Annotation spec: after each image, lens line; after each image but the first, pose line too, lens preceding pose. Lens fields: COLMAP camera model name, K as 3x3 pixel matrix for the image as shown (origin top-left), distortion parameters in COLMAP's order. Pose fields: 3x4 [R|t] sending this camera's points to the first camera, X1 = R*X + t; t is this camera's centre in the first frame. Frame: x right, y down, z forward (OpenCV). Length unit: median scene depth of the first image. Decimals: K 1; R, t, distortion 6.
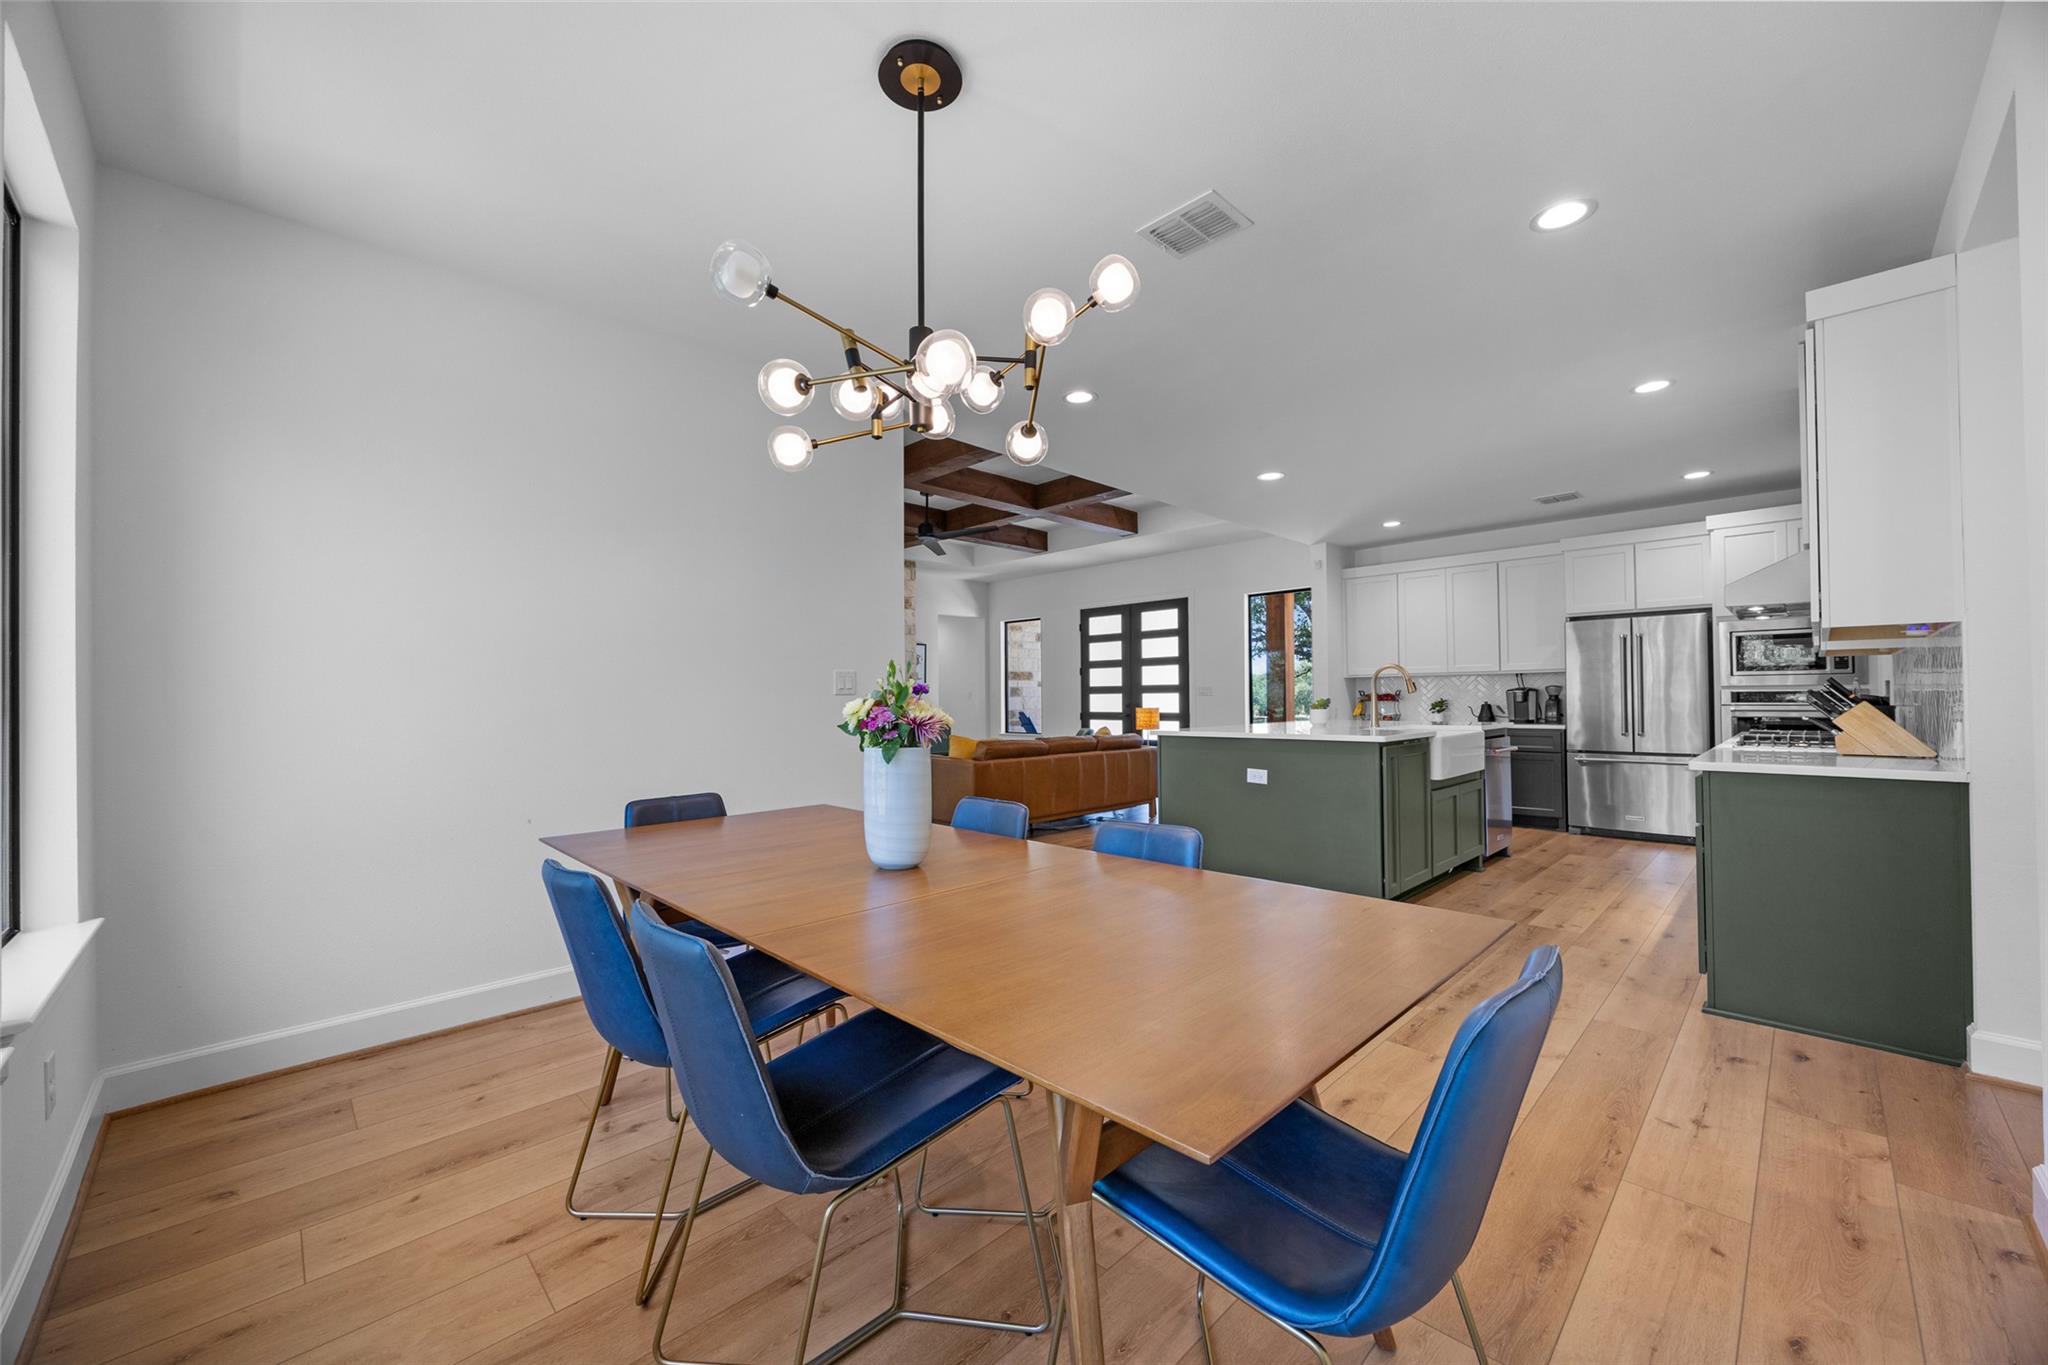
lens RADIAL K [[793.7, 0, 1010.7], [0, 793.7, 690.6], [0, 0, 1]] dist [-0.002364, -0.000475]
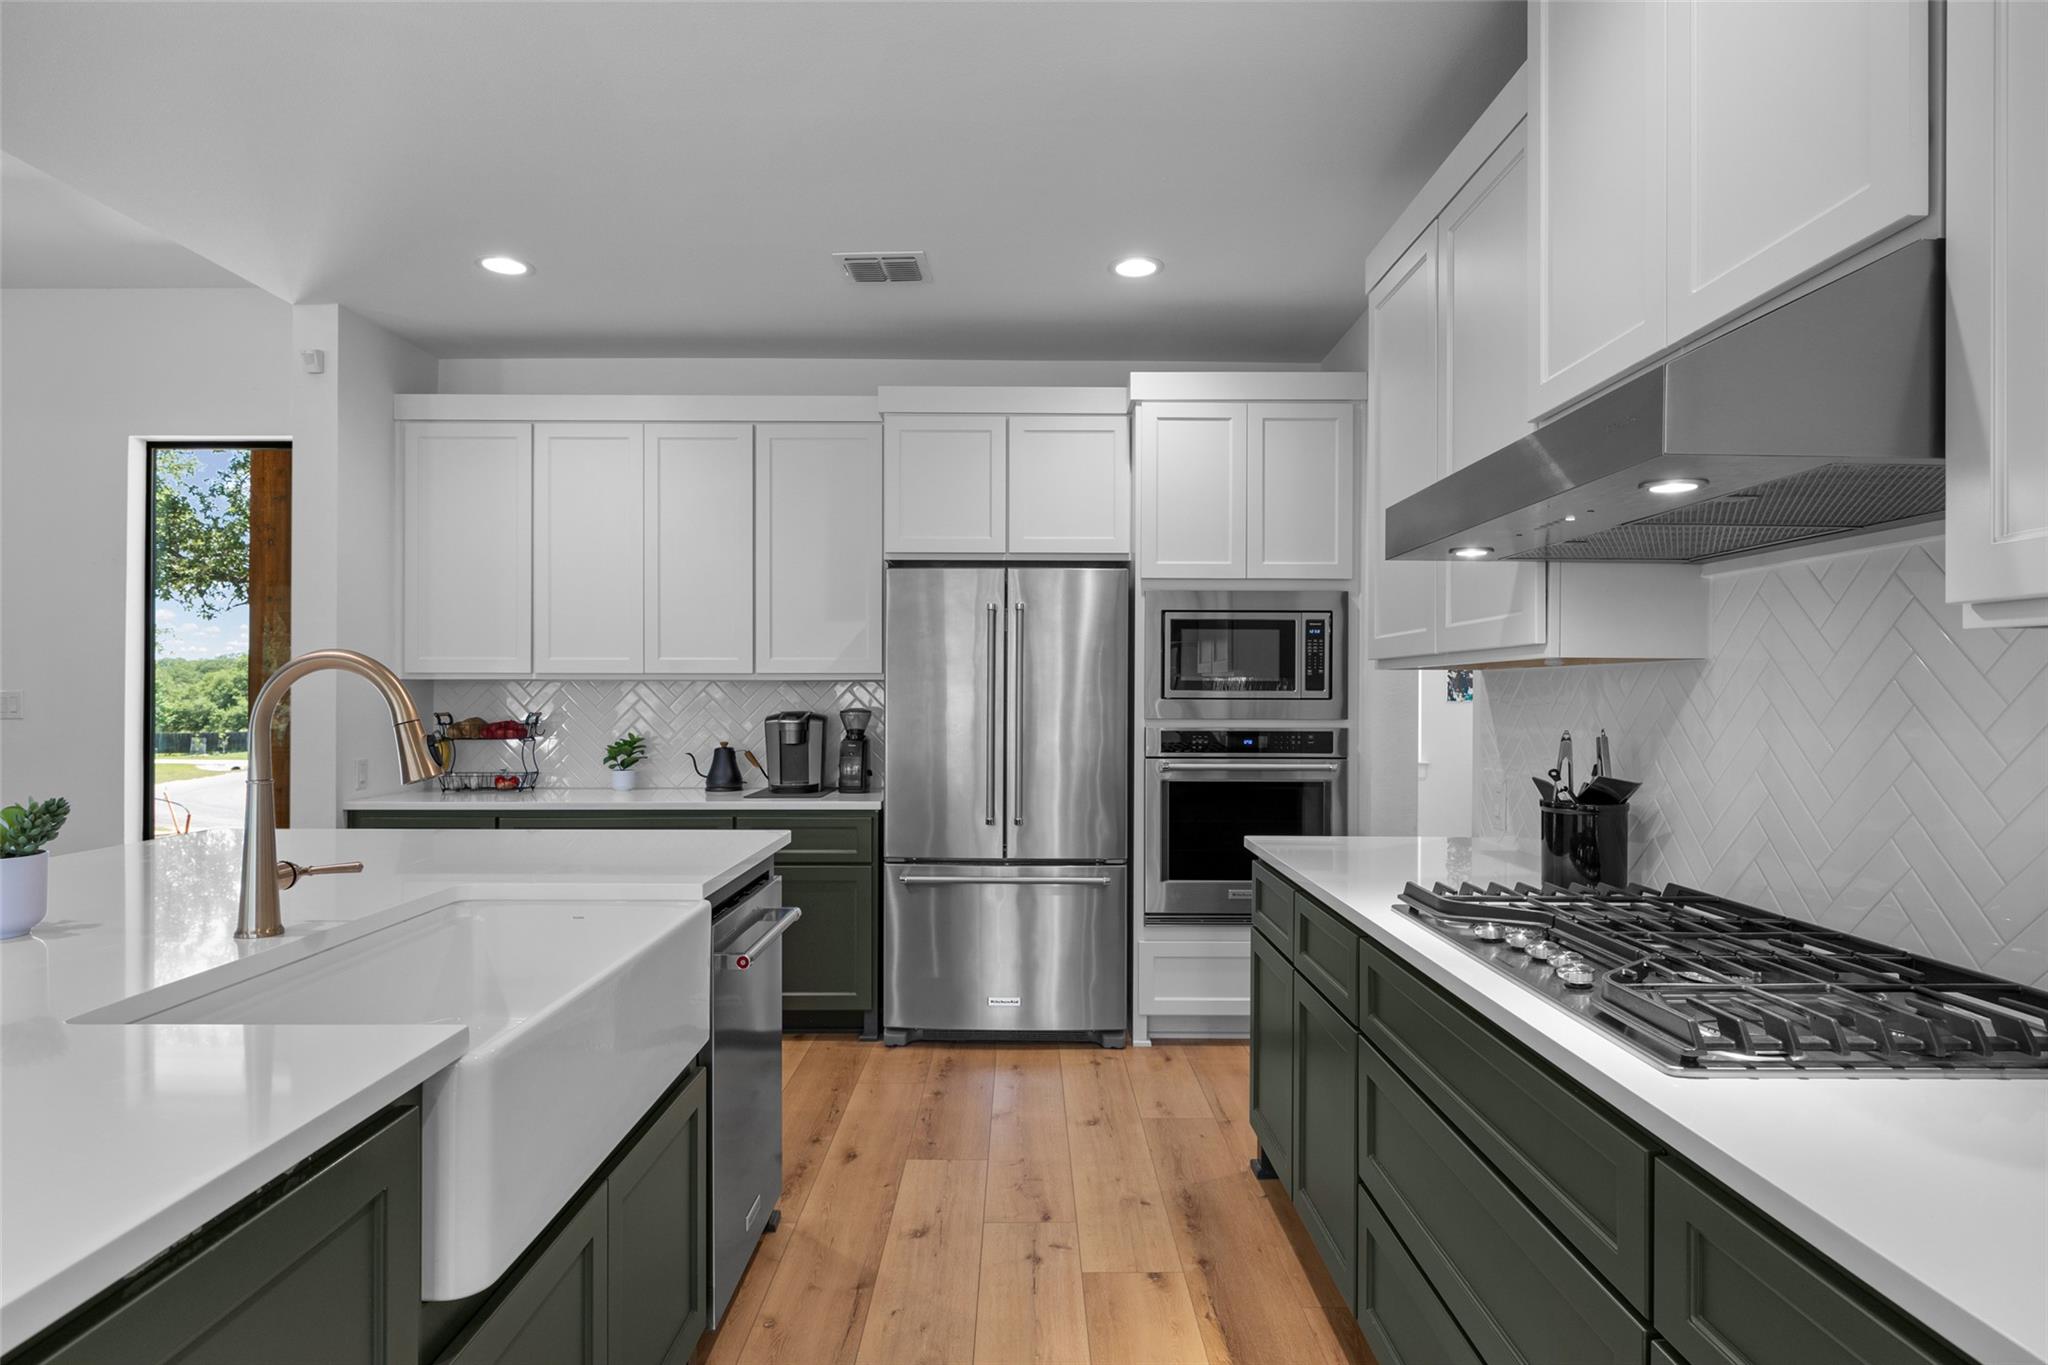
lens RADIAL K [[1138.0, 0, 1026.4], [0, 1138.0, 685.2], [0, 0, 1]] dist [0.000472, 0.001922]
pose [[0.699244, 0.017946, 0.714657, 0.286302], [-0.018173, 0.999808, -0.007325, -0.017305], [-0.714652, -0.007866, 0.699436, 0.474022]]
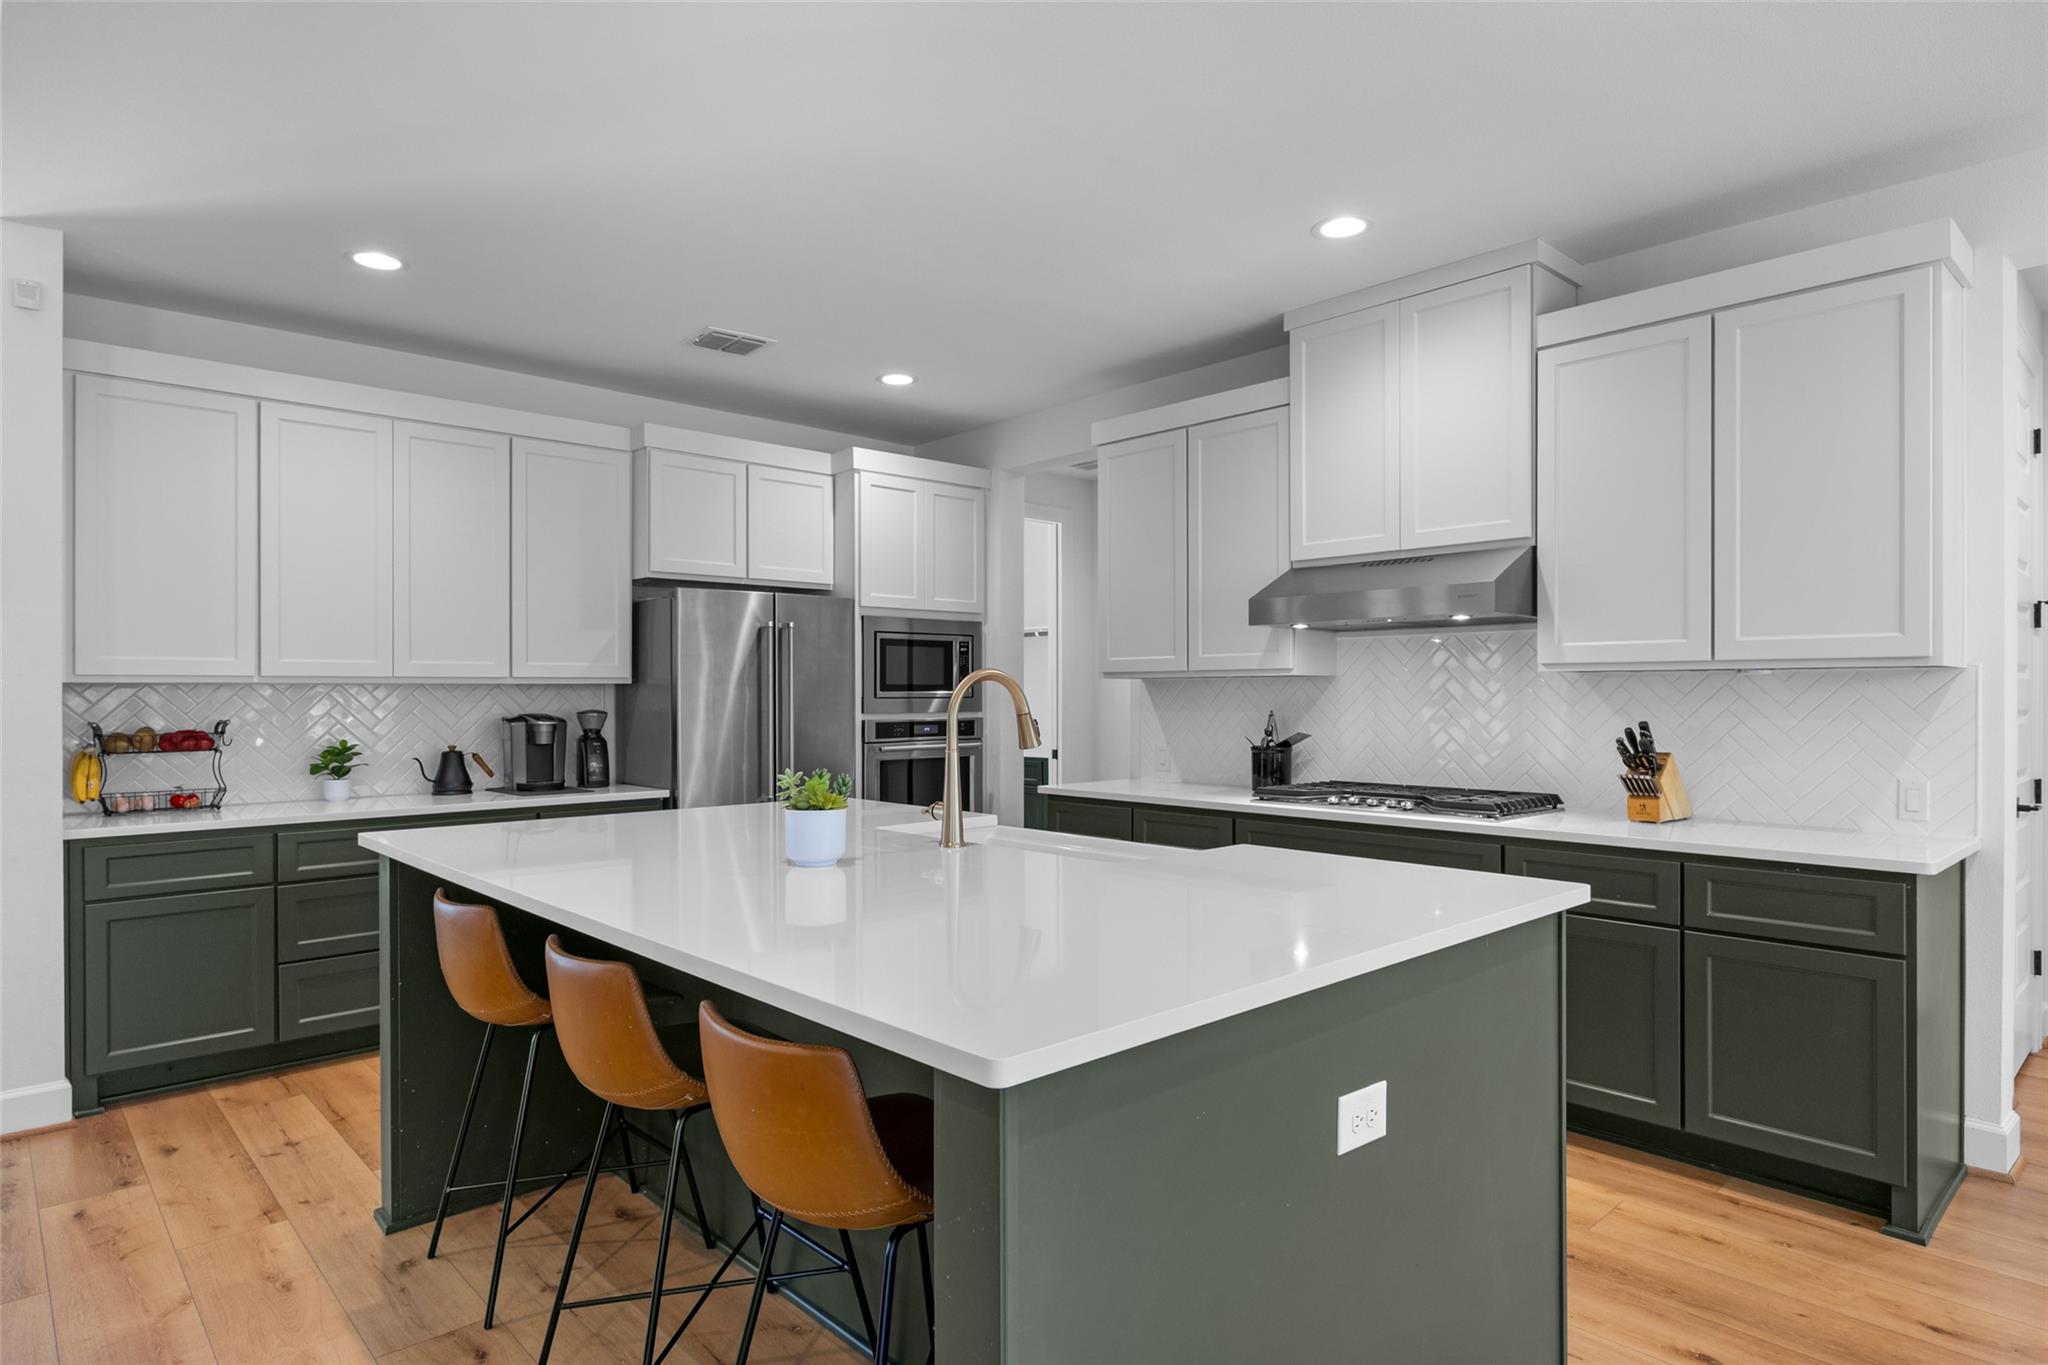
lens RADIAL K [[1138.0, 0, 1030.2], [0, 1138.0, 700.8], [0, 0, 1]] dist [0.000472, 0.001922]
pose [[0.019740, 0.002646, 0.999802, -0.028709], [-0.007786, 0.999967, -0.002493, -0.012775], [-0.999775, -0.007735, 0.019760, 0.719613]]
